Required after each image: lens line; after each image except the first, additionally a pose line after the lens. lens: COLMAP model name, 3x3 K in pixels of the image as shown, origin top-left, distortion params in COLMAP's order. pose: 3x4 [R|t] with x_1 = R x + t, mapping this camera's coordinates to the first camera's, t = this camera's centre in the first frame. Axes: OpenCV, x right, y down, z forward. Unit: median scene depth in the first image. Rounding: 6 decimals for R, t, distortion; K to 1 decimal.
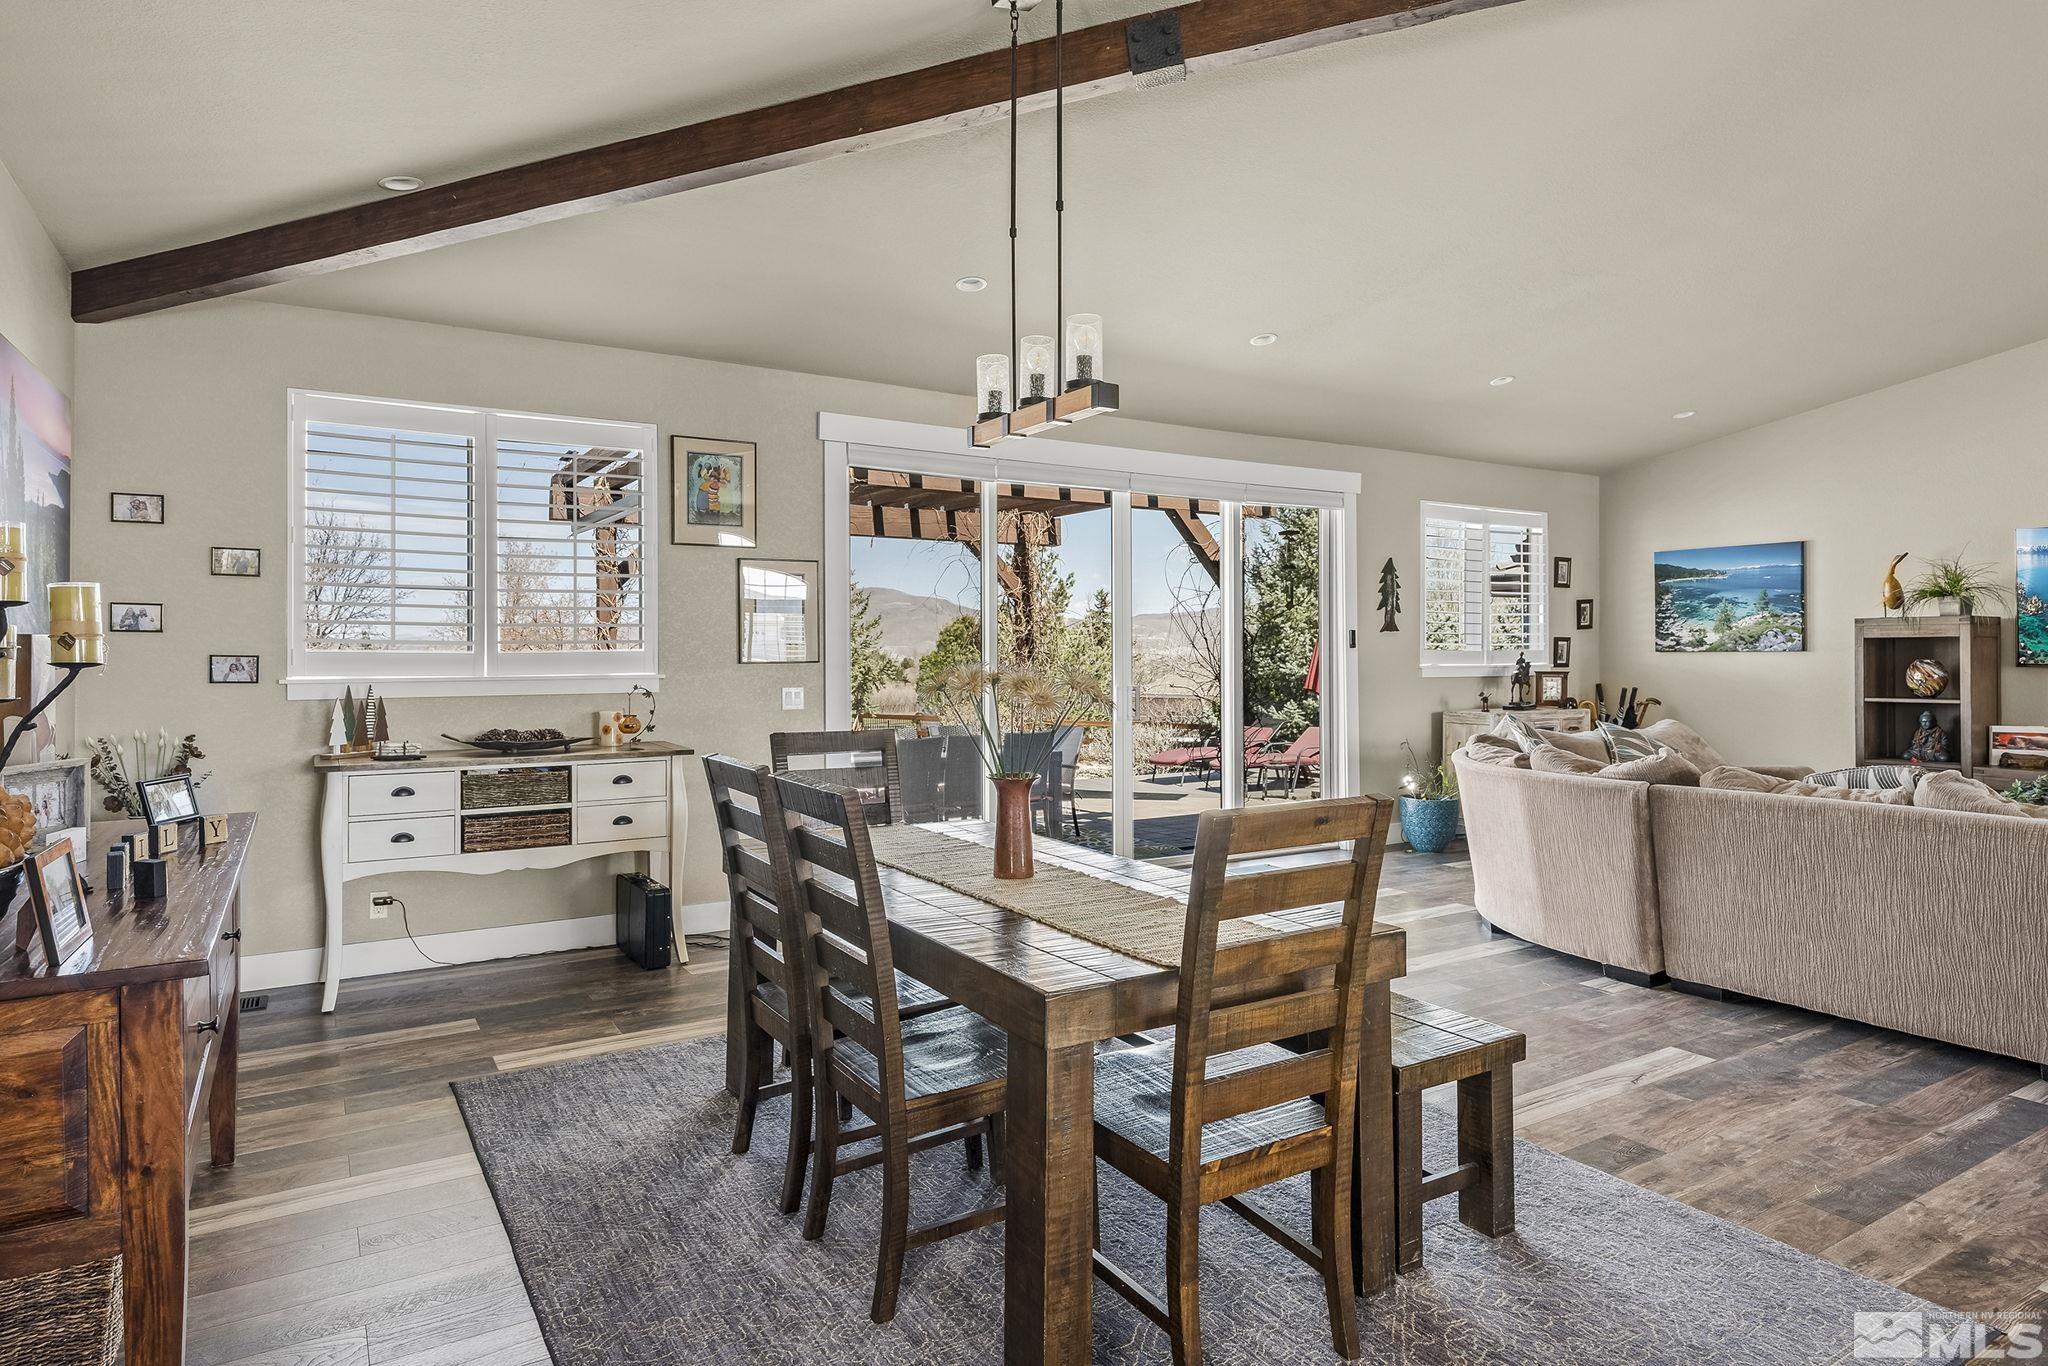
lens RADIAL K [[1161.6, 0, 1008.4], [0, 1161.6, 652.0], [0, 0, 1]] dist [0.001650, 0.000262]
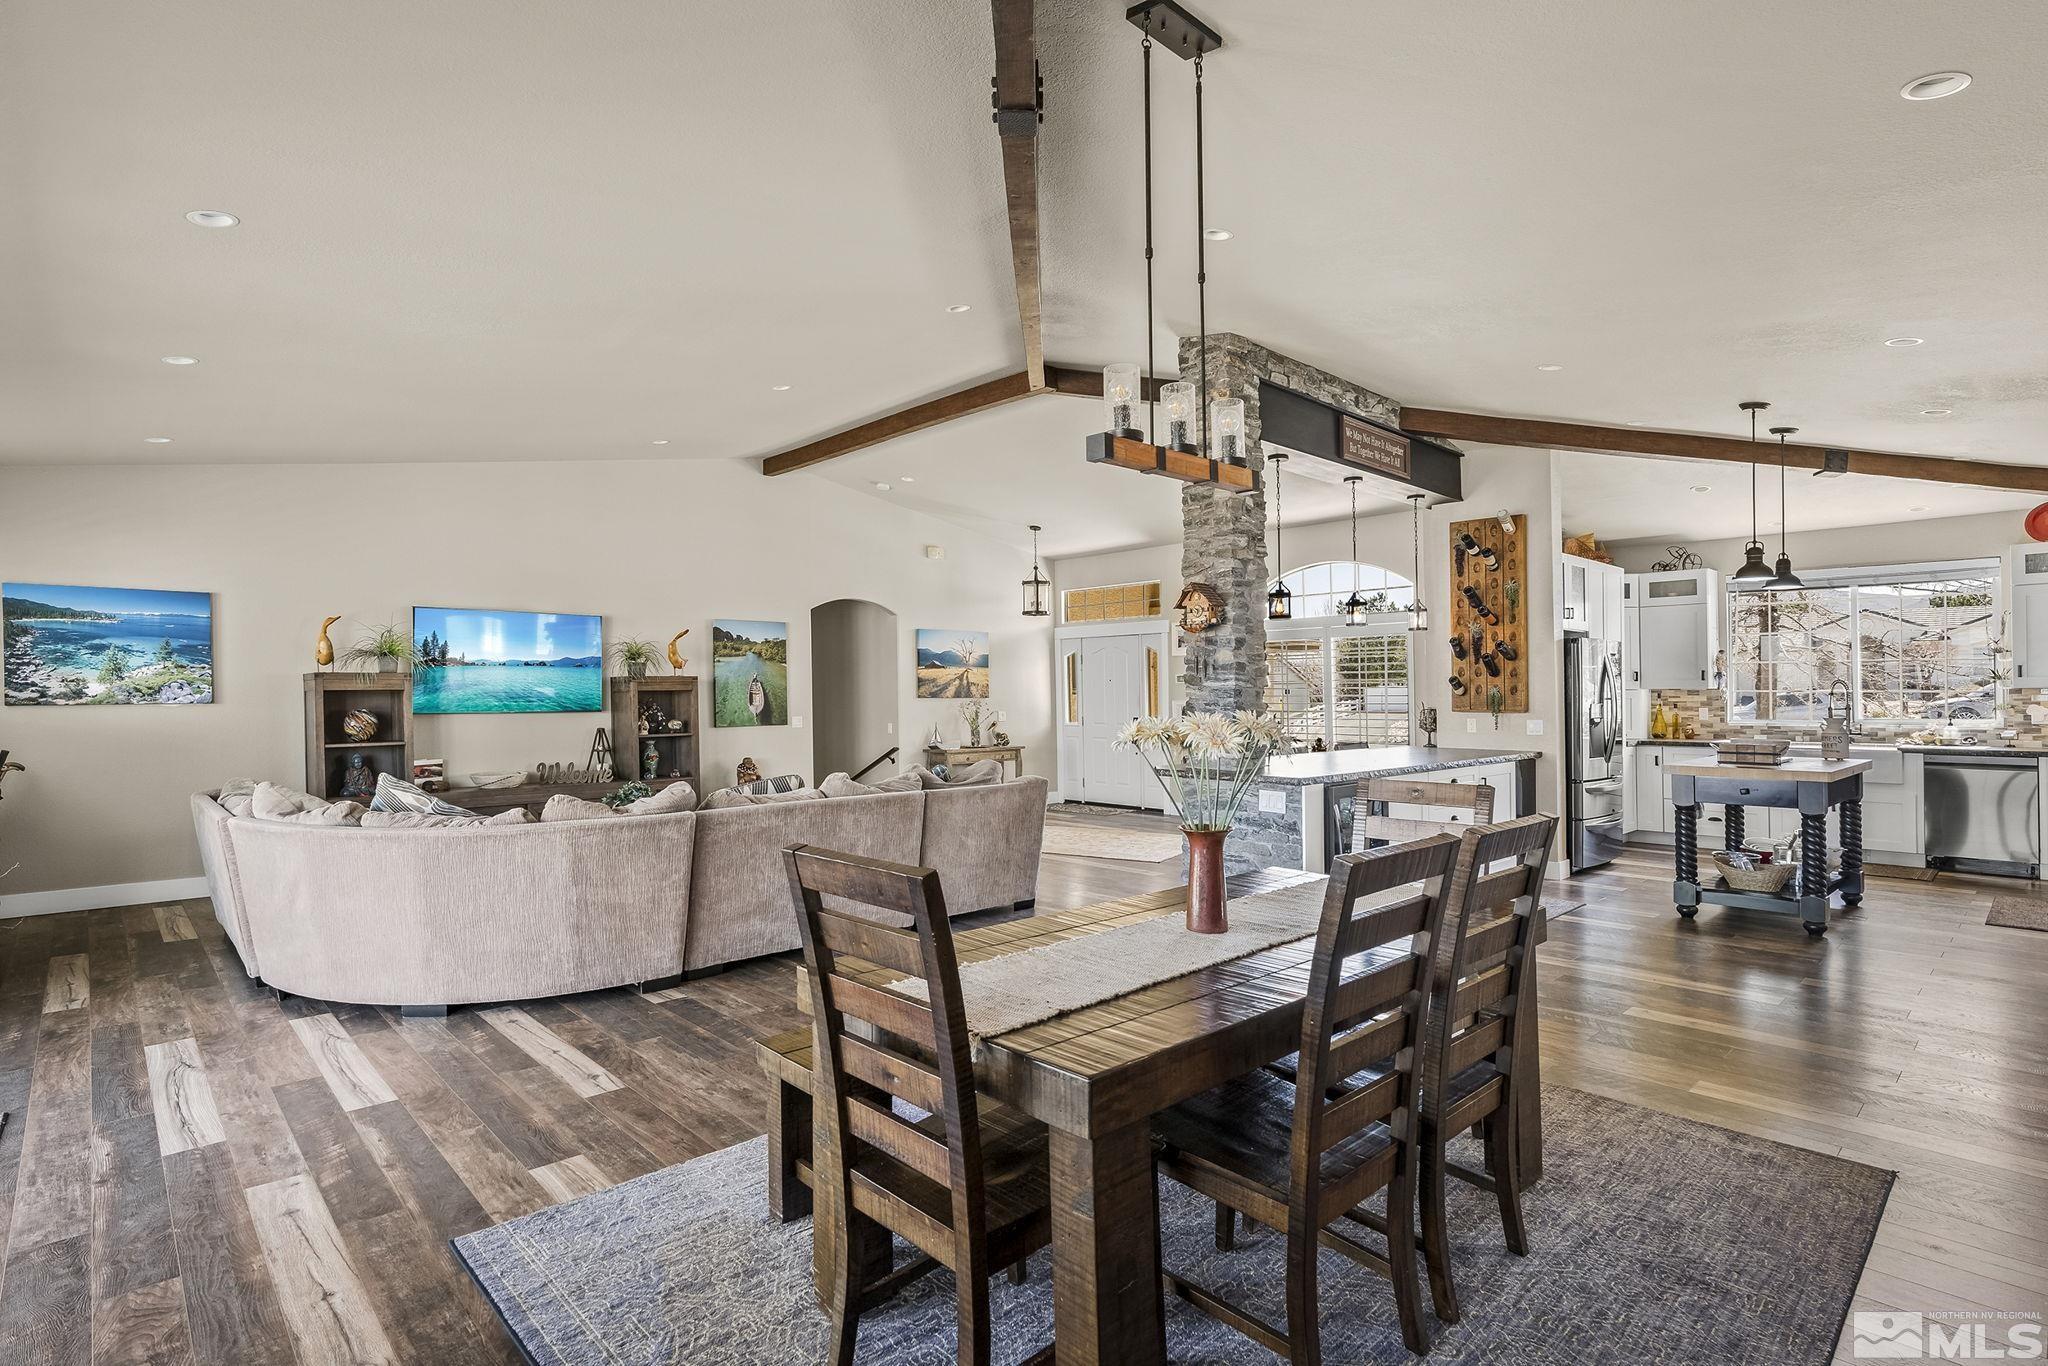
lens RADIAL K [[995.2, 0, 1014.3], [0, 995.2, 703.8], [0, 0, 1]] dist [-0.001139, 0.000239]
pose [[-0.201065, -0.007418, 0.979550, -0.301210], [0.007193, 0.999933, 0.009048, -0.003037], [-0.979551, 0.008865, -0.200998, 0.510643]]
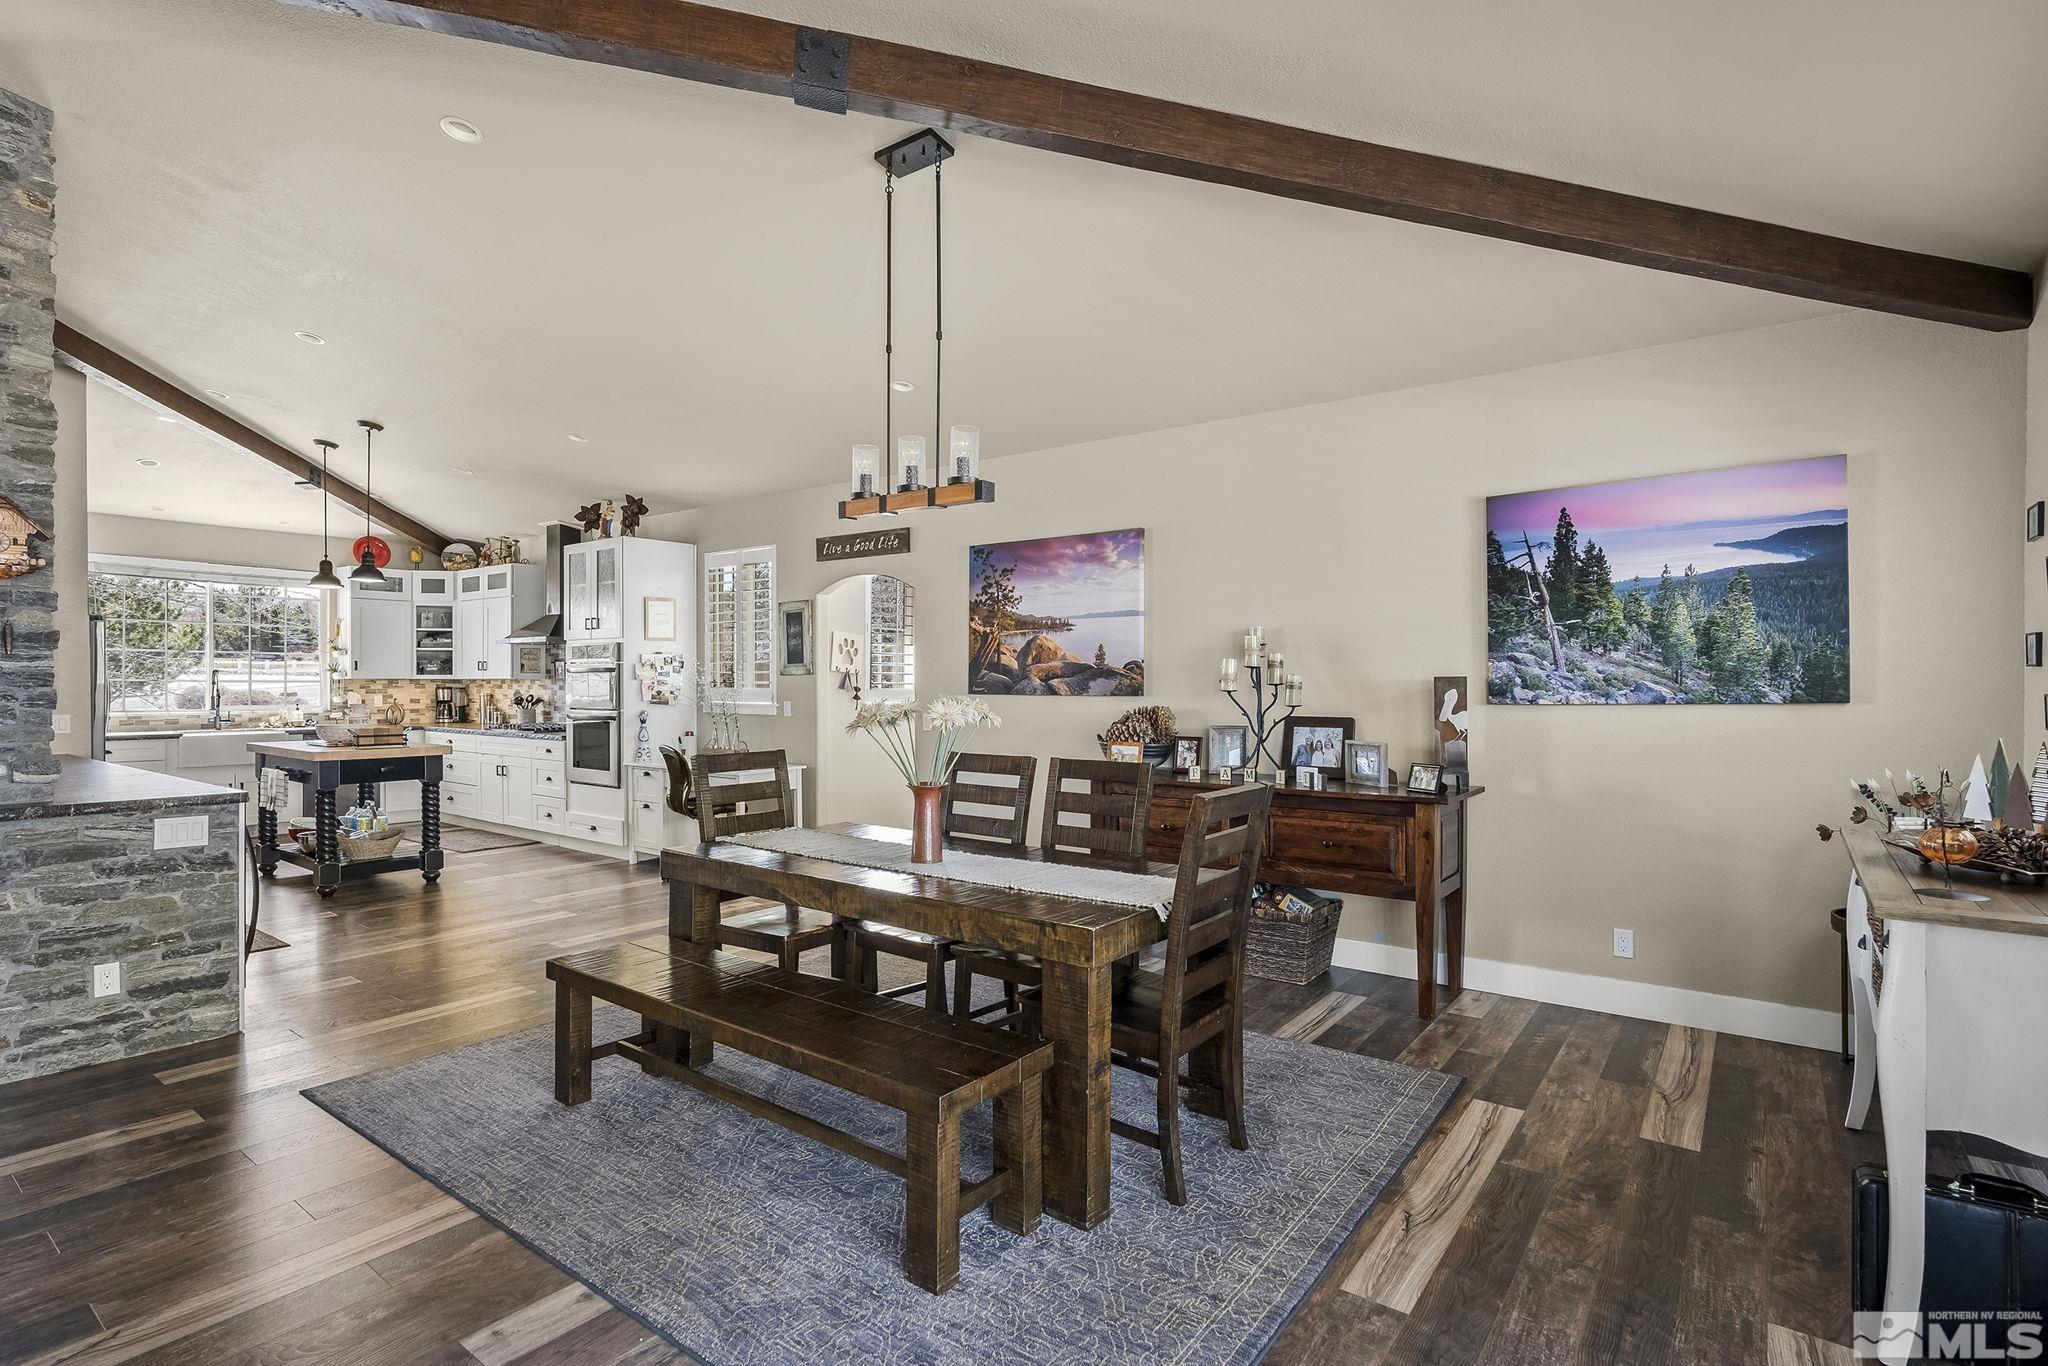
lens RADIAL K [[994.7, 0, 1024.0], [0, 994.7, 683.0], [0, 0, 1]] dist [-0.014436, 0.000777]
pose [[-0.929374, -0.000868, -0.369139, 0.118927], [-0.002210, 0.999992, 0.003214, -0.003433], [0.369133, 0.003803, -0.929369, 0.790885]]
